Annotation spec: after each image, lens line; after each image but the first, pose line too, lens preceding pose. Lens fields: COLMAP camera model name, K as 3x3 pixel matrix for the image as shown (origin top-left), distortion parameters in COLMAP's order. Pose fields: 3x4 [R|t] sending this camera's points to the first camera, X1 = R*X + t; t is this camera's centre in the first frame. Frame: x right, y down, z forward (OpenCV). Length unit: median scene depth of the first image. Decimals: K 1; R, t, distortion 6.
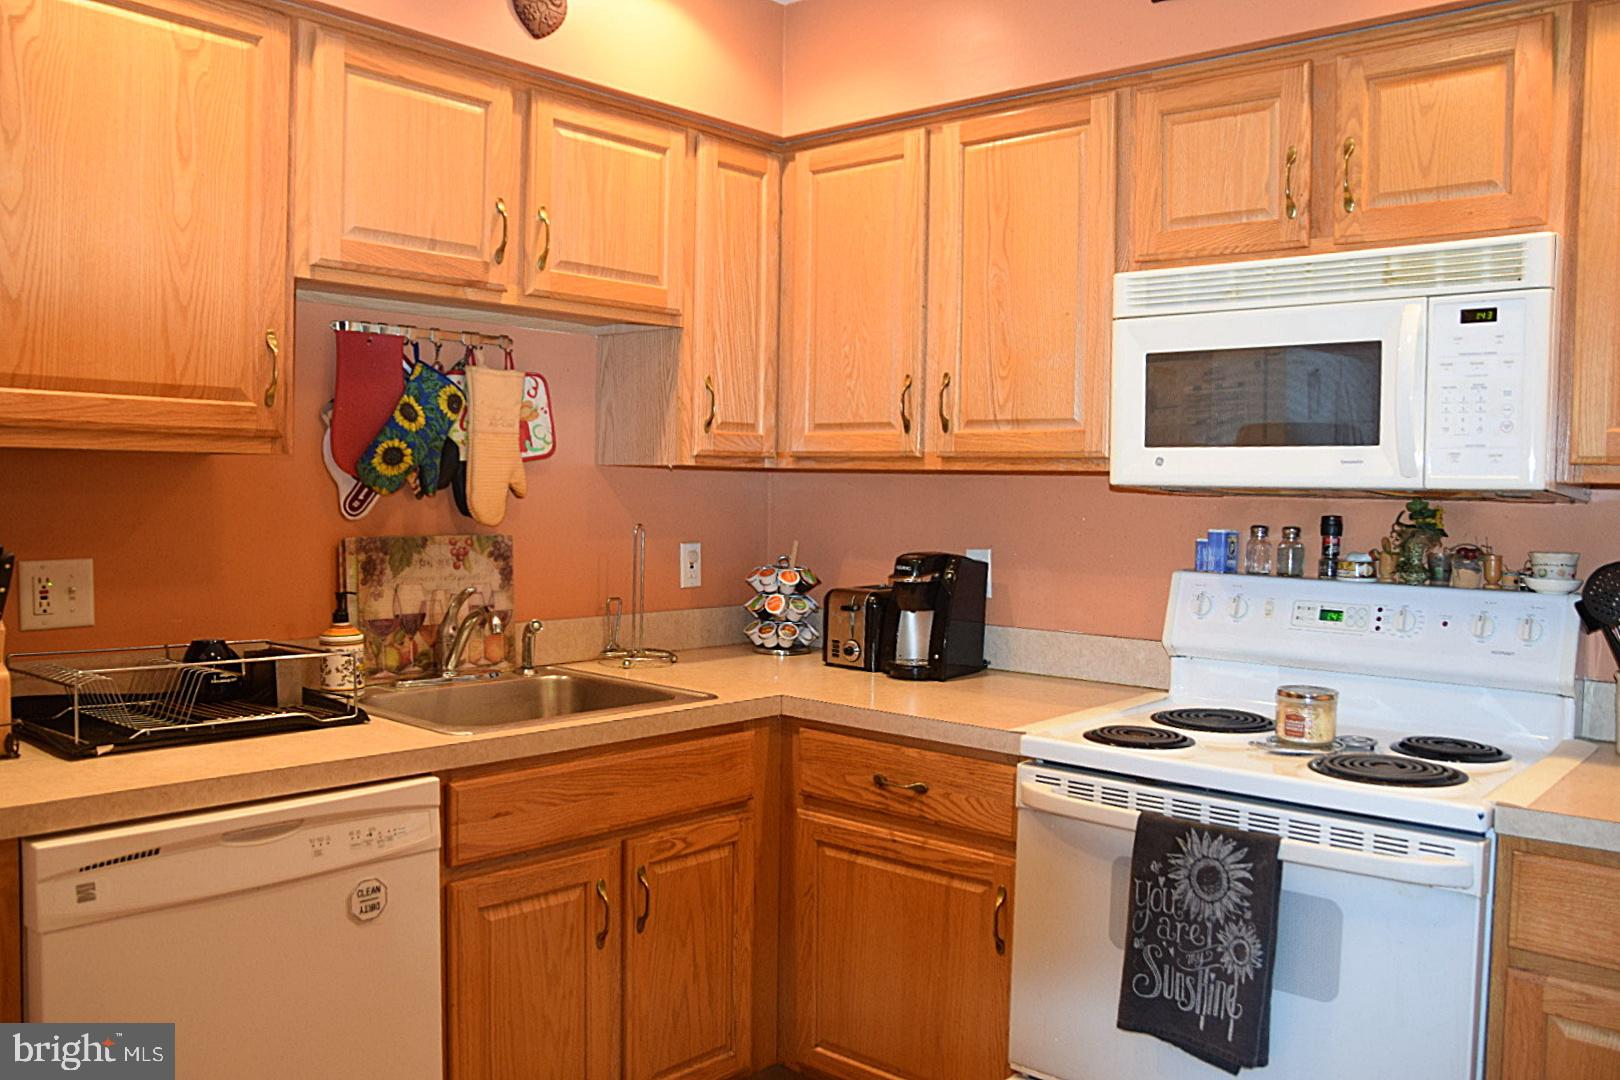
lens RADIAL K [[1217.8, 0, 810.0], [0, 1217.8, 540.0], [0, 0, 1]] dist [-0.118538, 0.098980]
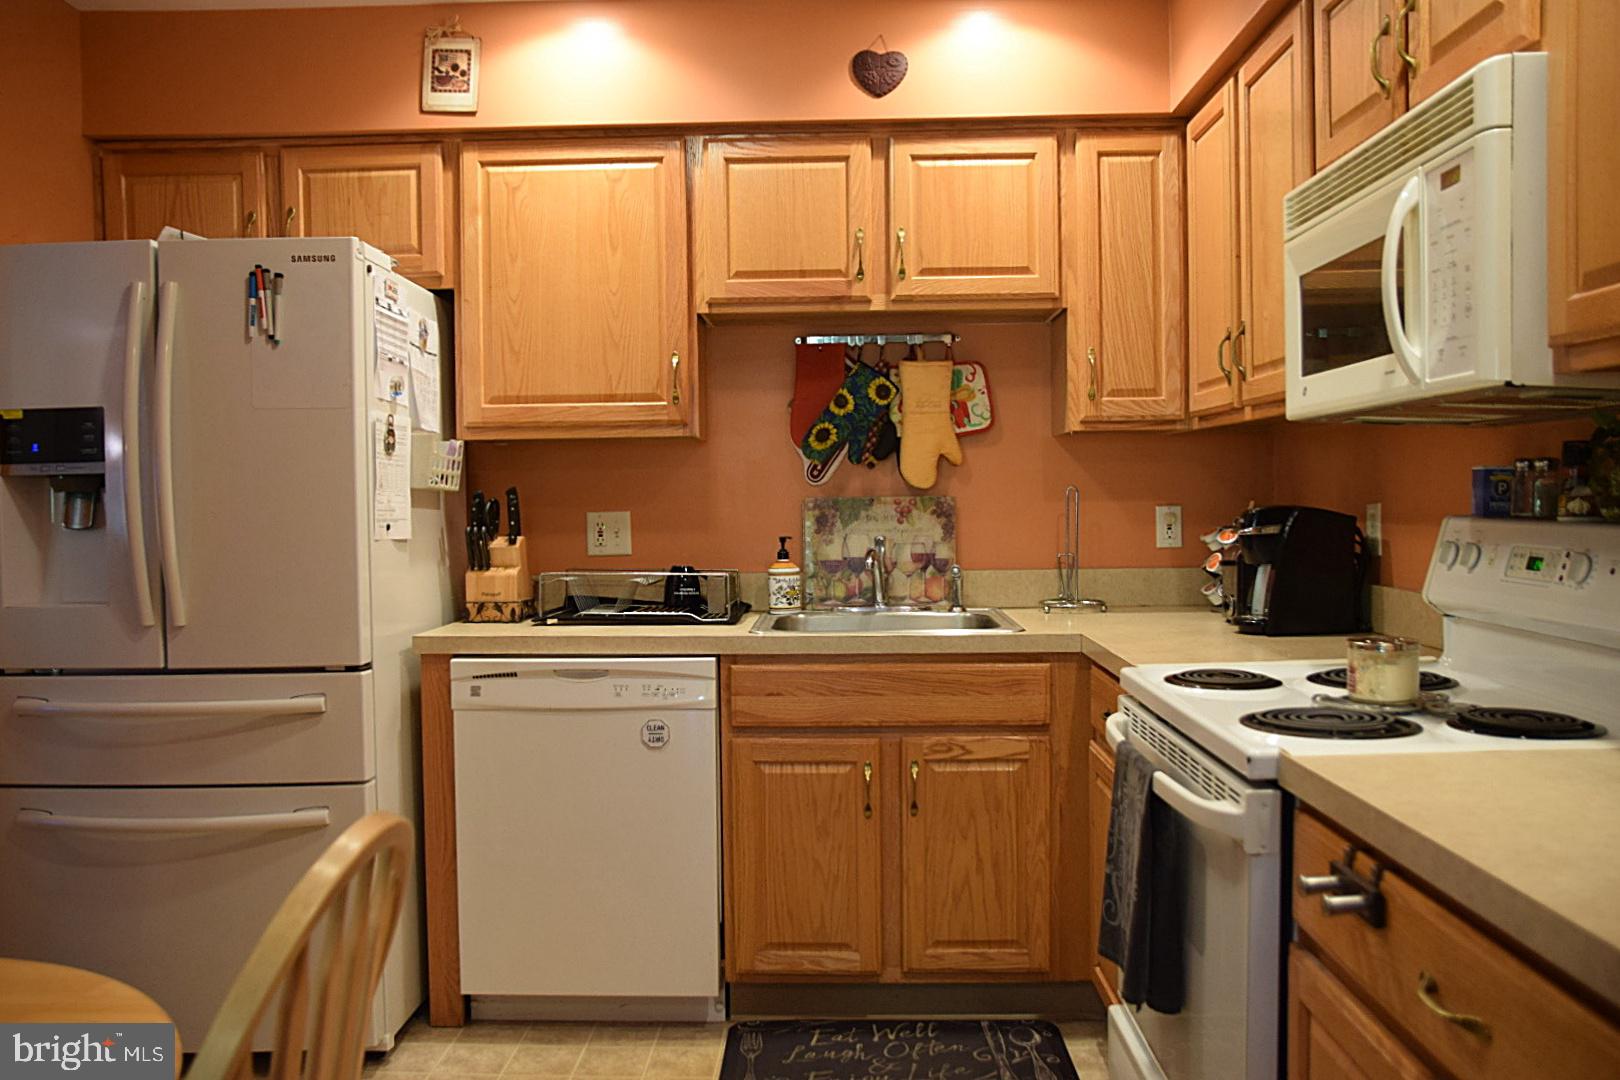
lens RADIAL K [[1186.5, 0, 811.3], [0, 1186.5, 513.8], [0, 0, 1]] dist [-0.072385, -0.001528]
pose [[0.698232, -0.009726, -0.715805, 0.579382], [-0.004030, 0.999838, -0.017516, 0.039692], [0.715860, 0.015115, 0.698080, 0.082278]]
